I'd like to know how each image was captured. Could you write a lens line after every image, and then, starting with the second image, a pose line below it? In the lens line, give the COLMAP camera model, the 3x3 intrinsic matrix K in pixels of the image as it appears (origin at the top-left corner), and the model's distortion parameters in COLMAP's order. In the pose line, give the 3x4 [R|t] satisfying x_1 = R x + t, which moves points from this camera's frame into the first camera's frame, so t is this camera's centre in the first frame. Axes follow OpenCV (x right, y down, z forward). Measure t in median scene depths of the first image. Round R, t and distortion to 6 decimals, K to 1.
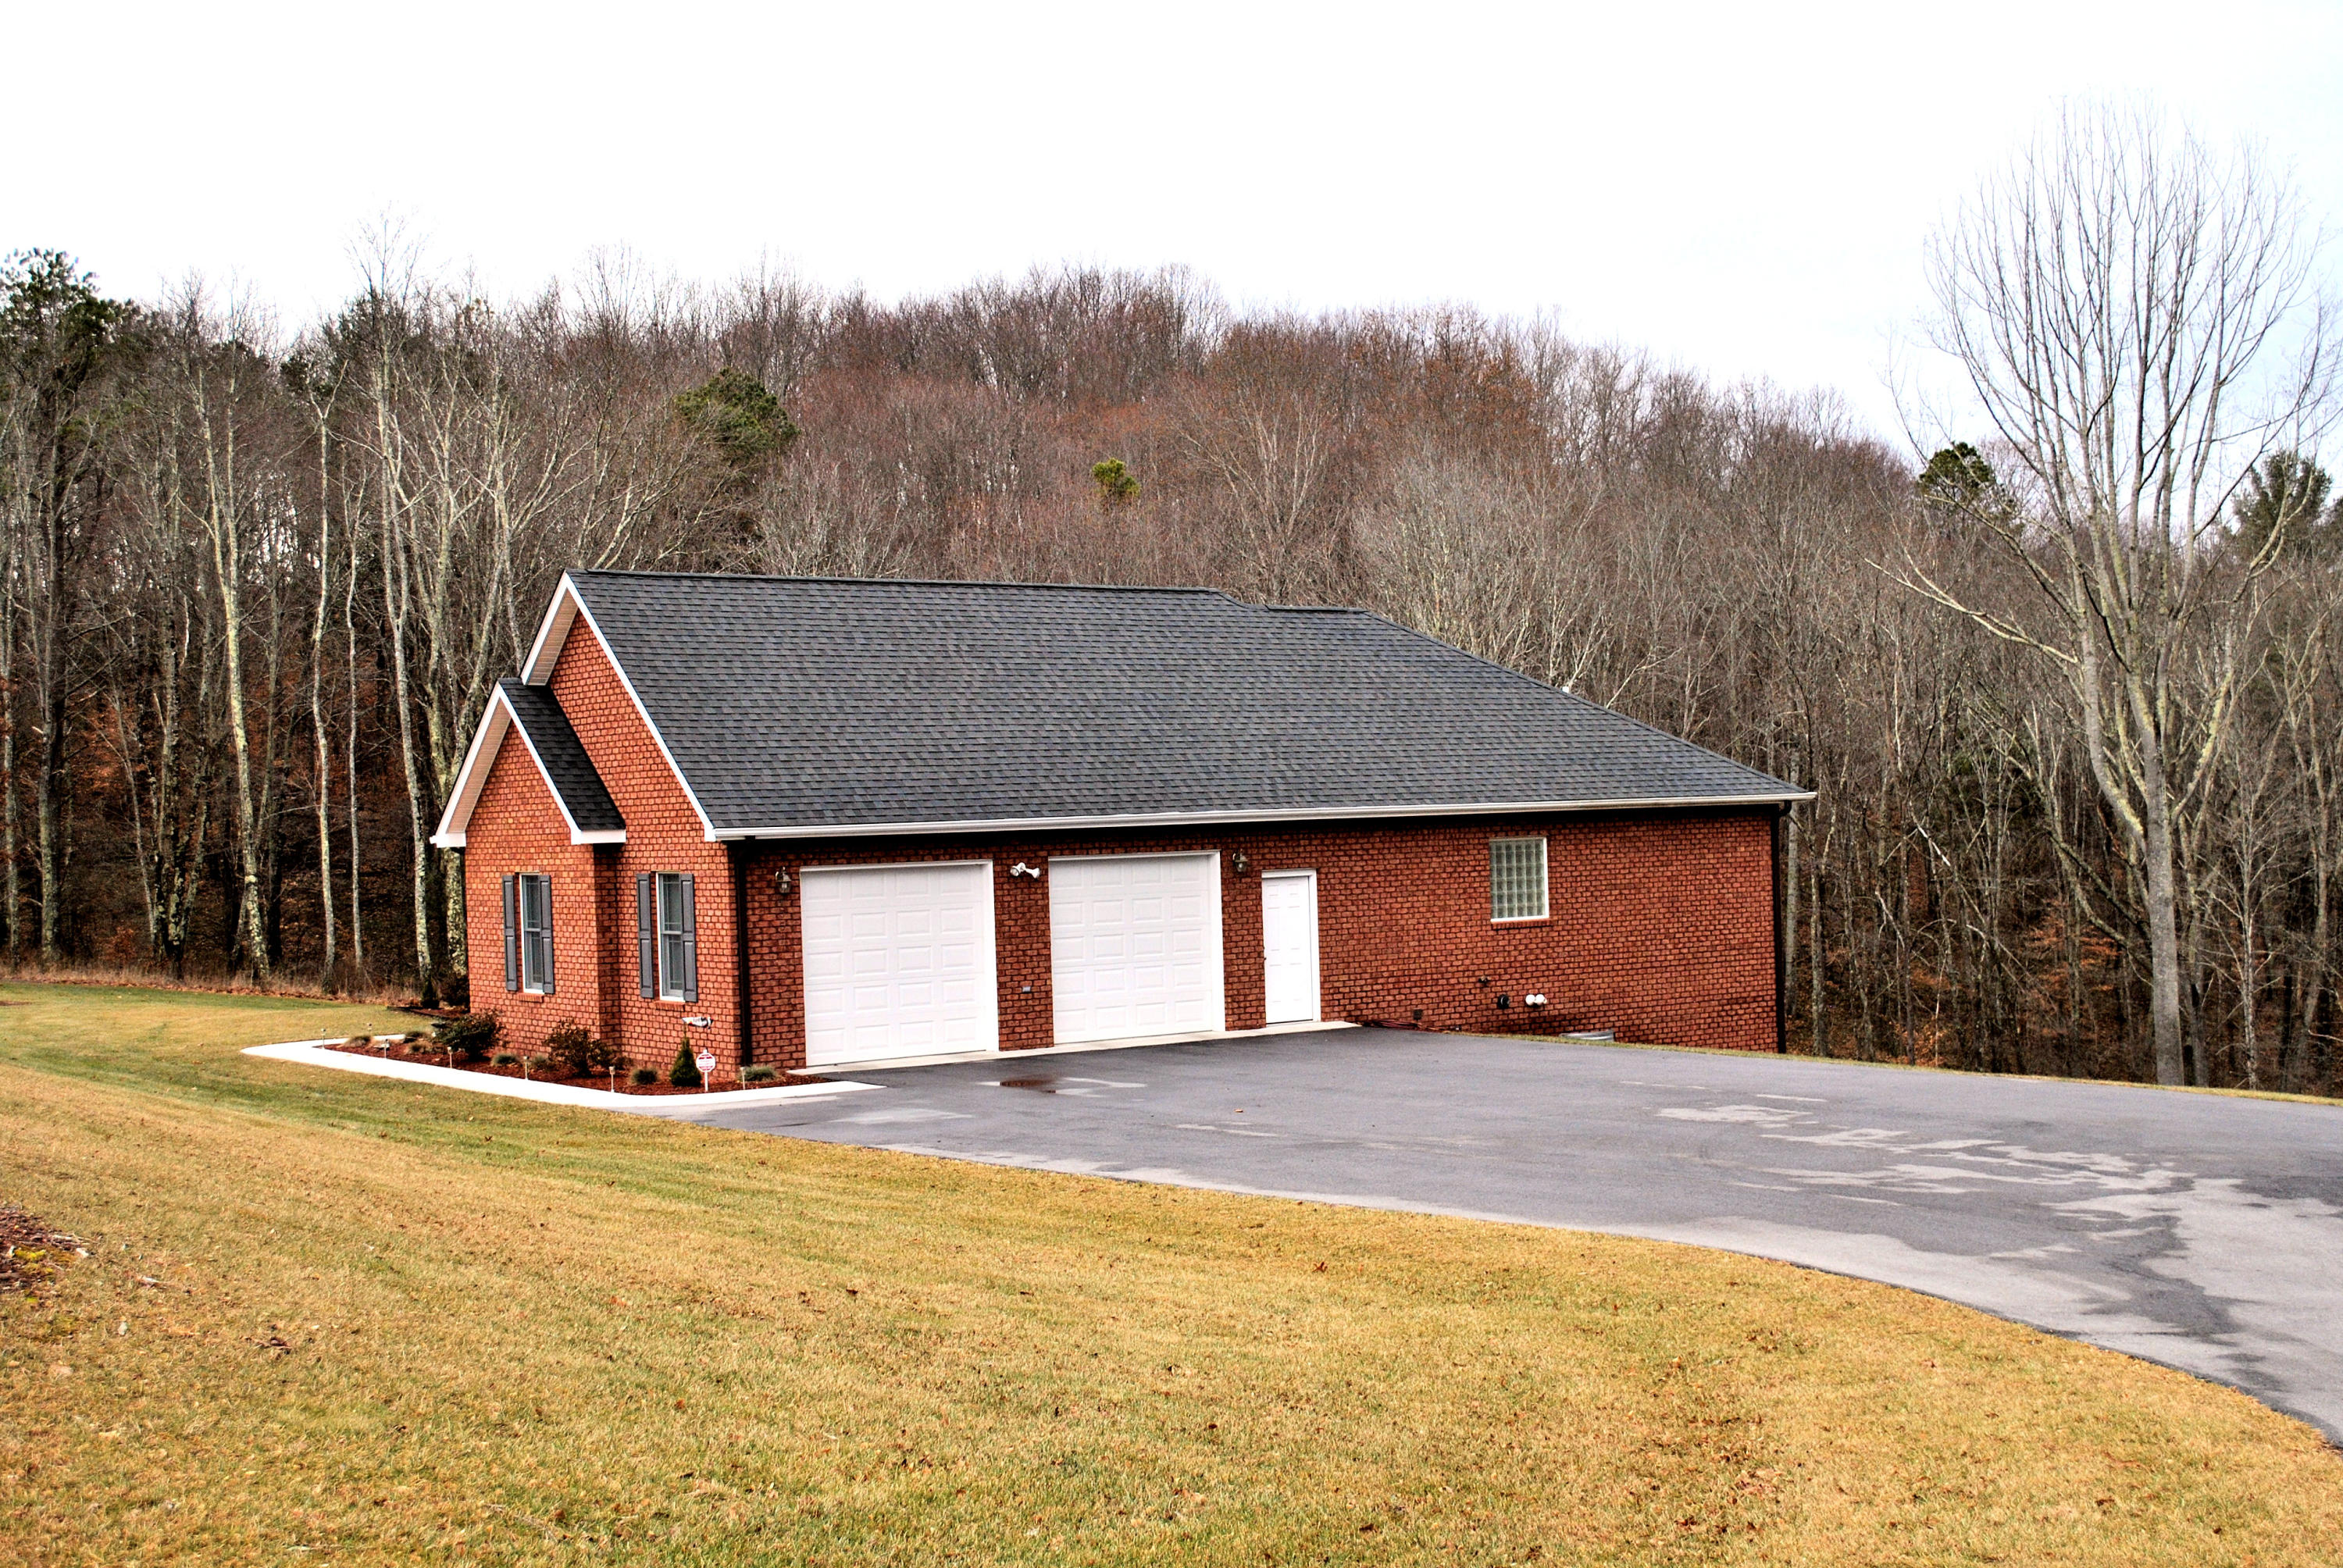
lens RADIAL K [[2805.9, 0, 1175.3], [0, 2805.9, 773.7], [0, 0, 1]] dist [-0.040899, 0.000000]
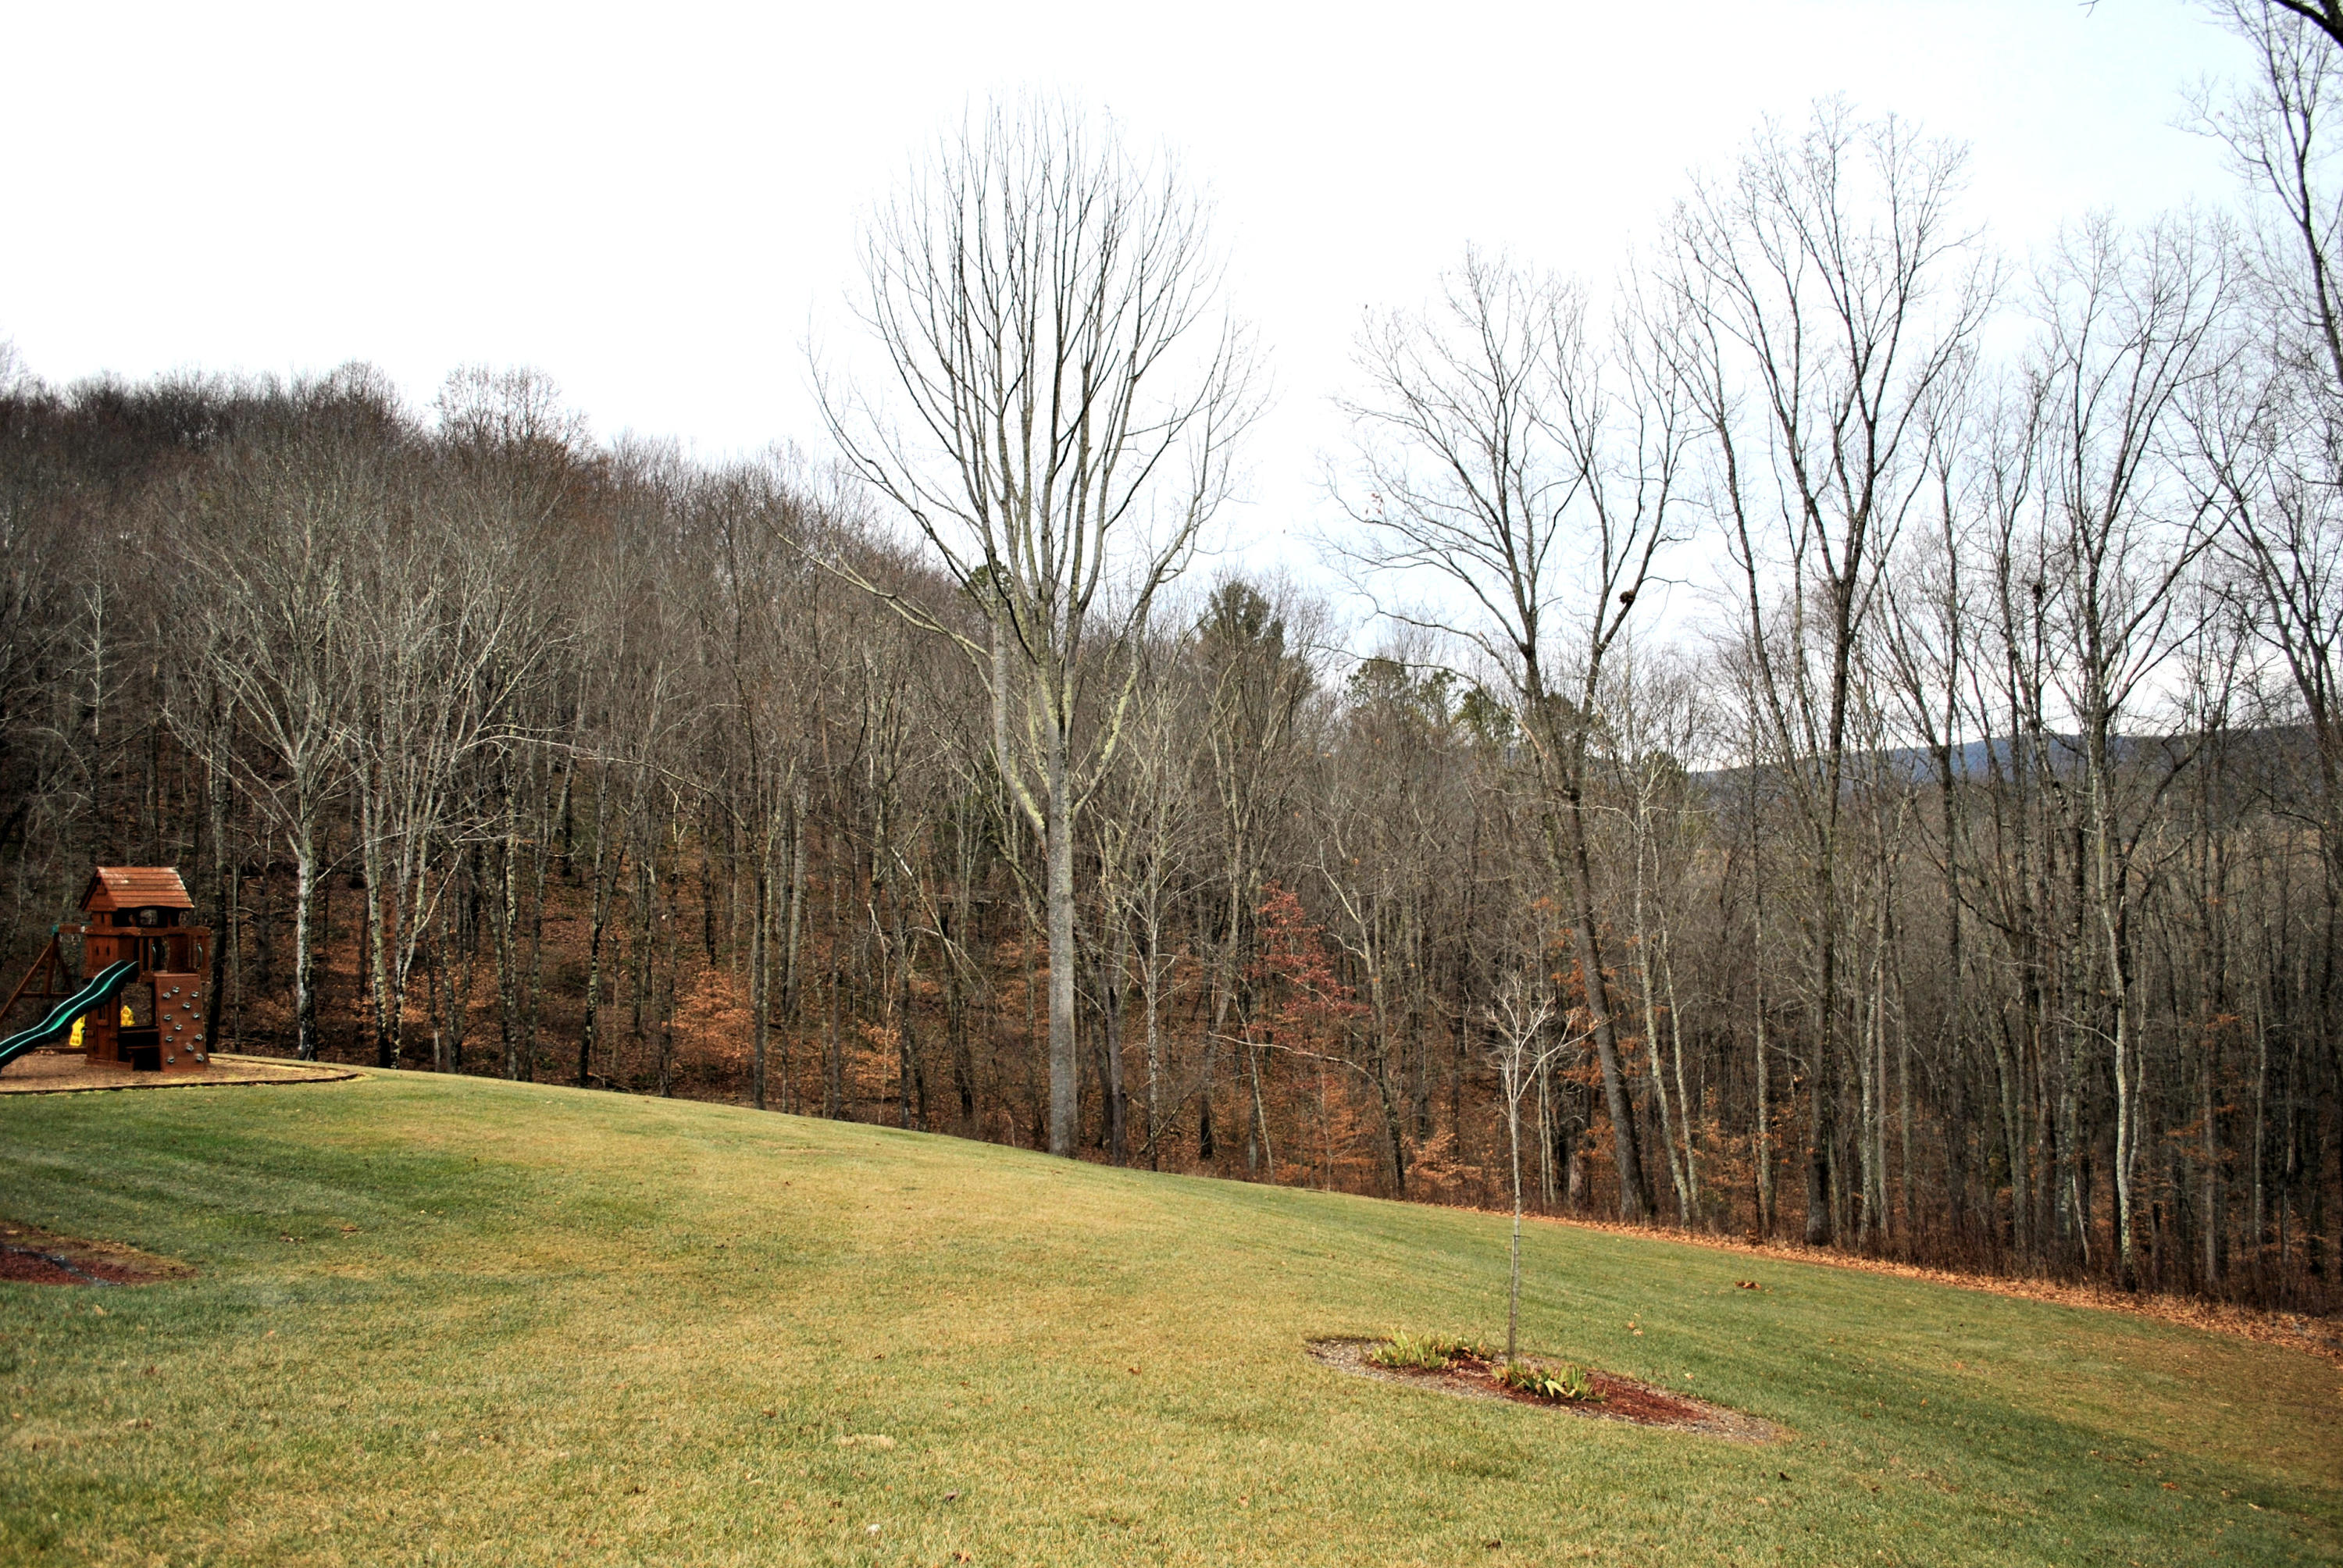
lens RADIAL K [[1874.4, 0, 1181.3], [0, 1874.4, 780.6], [0, 0, 1]] dist [-0.071448, 0.010119]
pose [[0.942833, 0.045226, 0.330183, 0.199252], [-0.032466, 0.998501, -0.044061, 0.036636], [-0.331681, 0.030822, 0.942888, 0.416152]]
